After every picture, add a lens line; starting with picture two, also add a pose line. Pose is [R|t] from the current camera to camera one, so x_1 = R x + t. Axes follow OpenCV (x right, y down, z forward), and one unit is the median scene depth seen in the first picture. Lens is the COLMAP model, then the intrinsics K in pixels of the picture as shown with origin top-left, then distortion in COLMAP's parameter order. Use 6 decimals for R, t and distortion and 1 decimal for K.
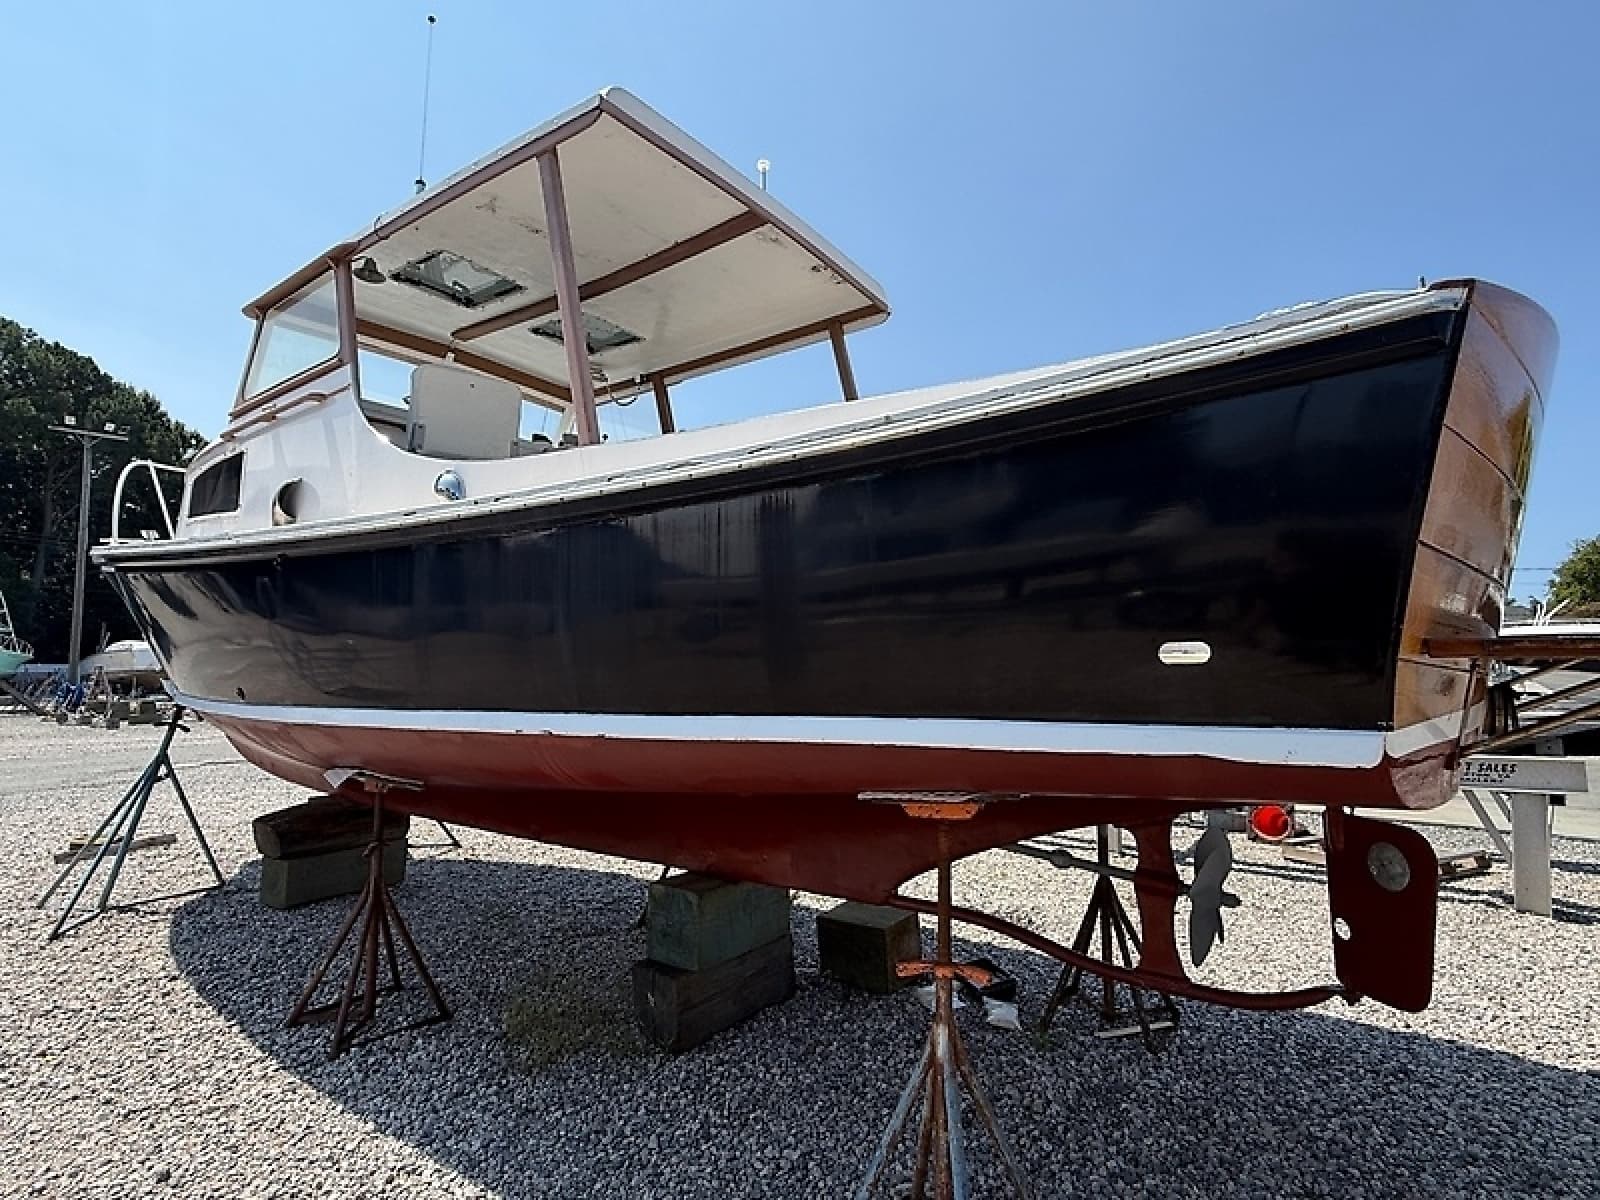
lens RADIAL K [[793.5, 0, 787.9], [0, 793.5, 601.6], [0, 0, 1]] dist [0.001186, -0.001831]
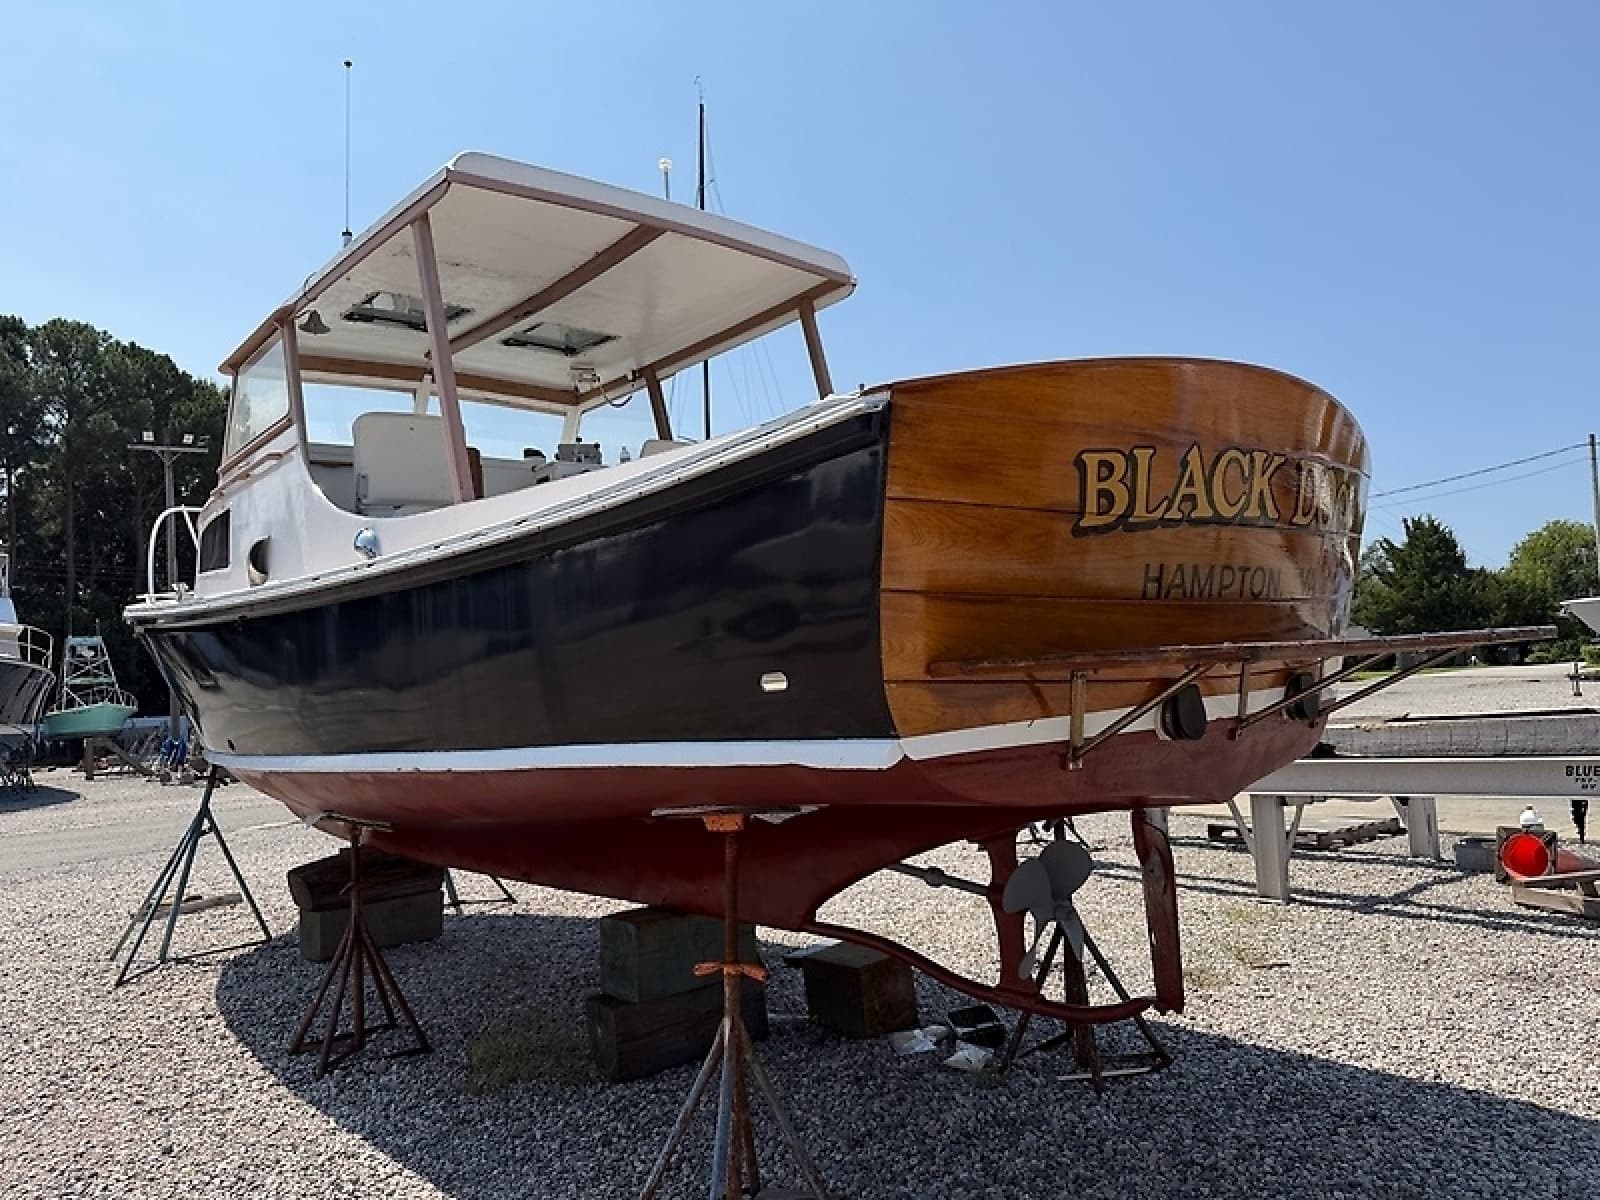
lens RADIAL K [[1097.9, 0, 807.8], [0, 1097.9, 614.4], [0, 0, 1]] dist [0.034977, -0.046226]
pose [[0.973983, -0.067733, -0.216260, 0.309156], [0.073339, 0.997145, 0.017992, -0.022963], [0.214424, -0.033384, 0.976170, -0.213282]]
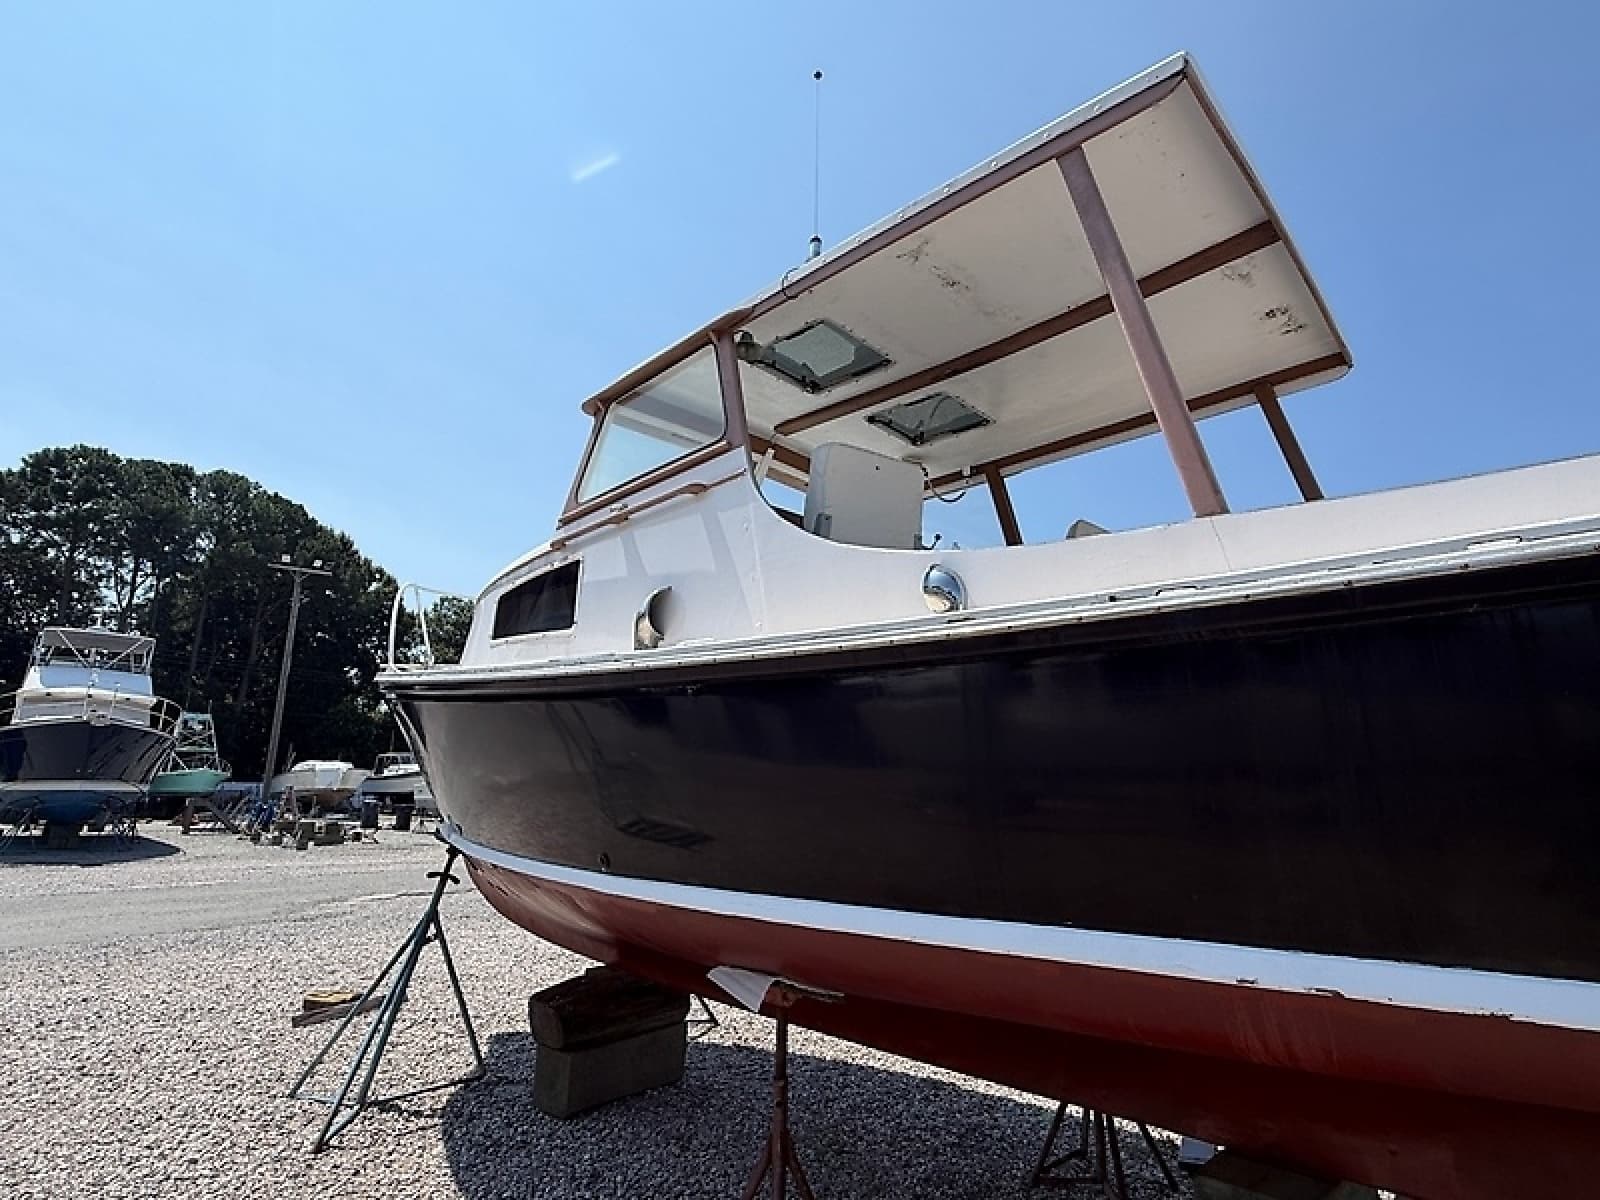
lens RADIAL K [[793.5, 0, 796.4], [0, 793.5, 599.8], [0, 0, 1]] dist [0.001186, -0.001831]
pose [[0.989735, -0.023578, -0.140956, -0.305397], [0.001991, 0.988476, -0.151364, -0.014198], [0.142900, 0.149530, 0.978376, 0.180111]]
